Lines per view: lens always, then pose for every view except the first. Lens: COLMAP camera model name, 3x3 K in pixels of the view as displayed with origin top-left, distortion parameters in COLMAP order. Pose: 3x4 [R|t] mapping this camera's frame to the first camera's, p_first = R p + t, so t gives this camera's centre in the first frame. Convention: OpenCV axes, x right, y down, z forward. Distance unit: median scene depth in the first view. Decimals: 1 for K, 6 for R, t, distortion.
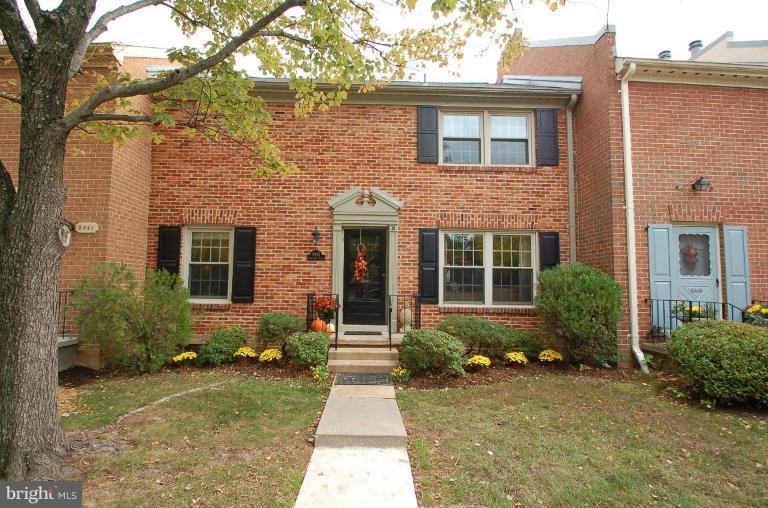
lens RADIAL K [[375.9, 0, 384.0], [0, 375.9, 254.0], [0, 0, 1]] dist [-0.005475, -0.009646]
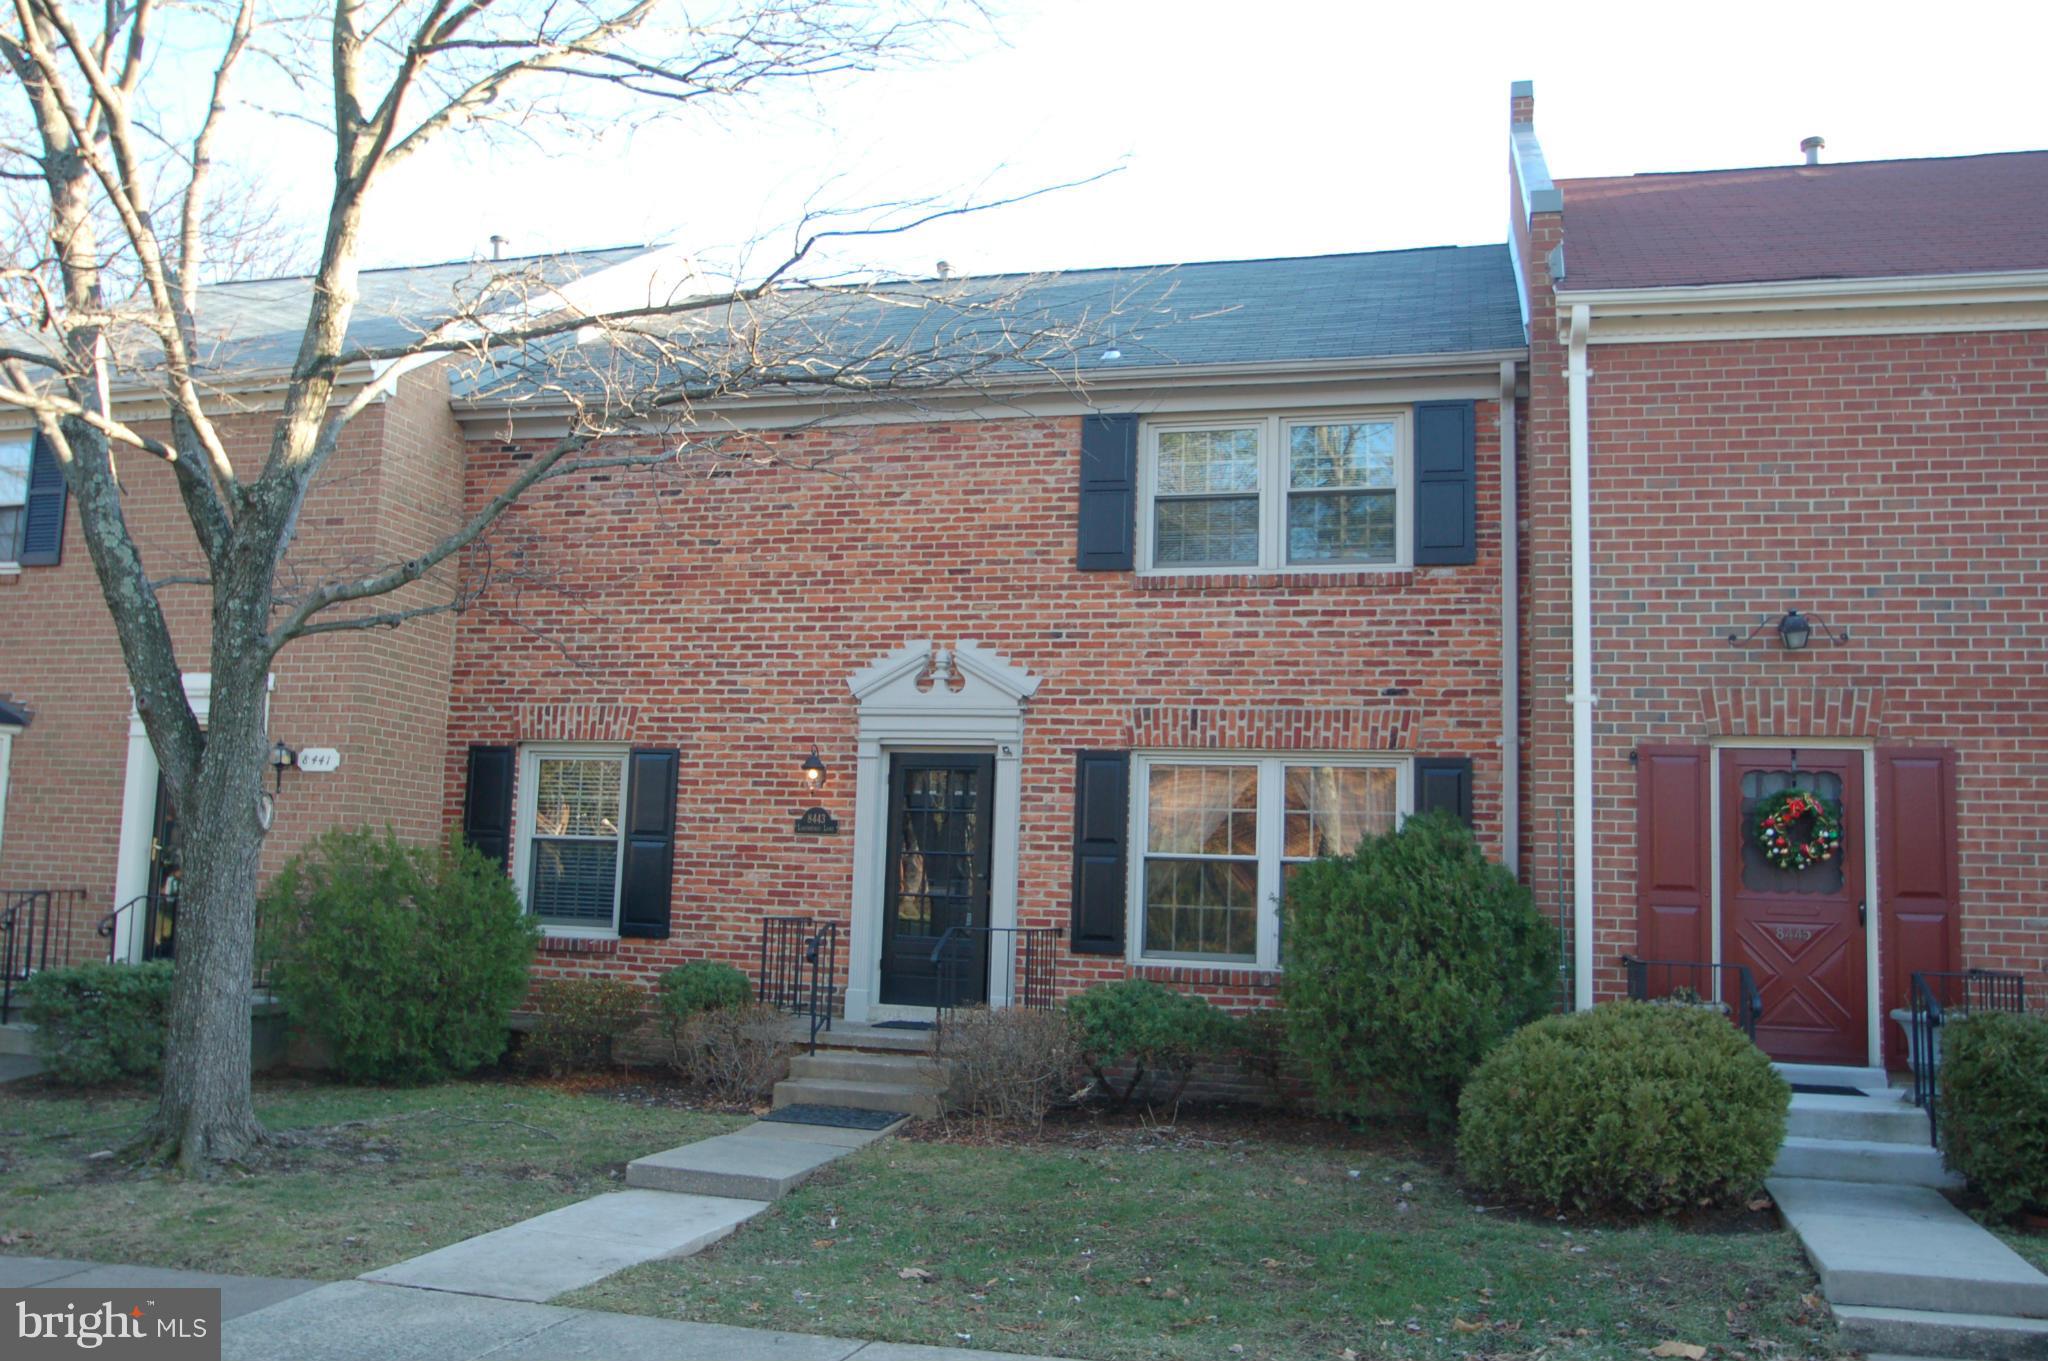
lens RADIAL K [[1586.9, 0, 1024.0], [0, 1586.9, 680.5], [0, 0, 1]] dist [-0.055914, 0.001325]
pose [[0.961370, -0.016419, -0.274768, 0.473217], [0.001010, 0.998423, -0.056128, -0.048853], [0.275256, 0.053683, 0.959871, -0.513567]]
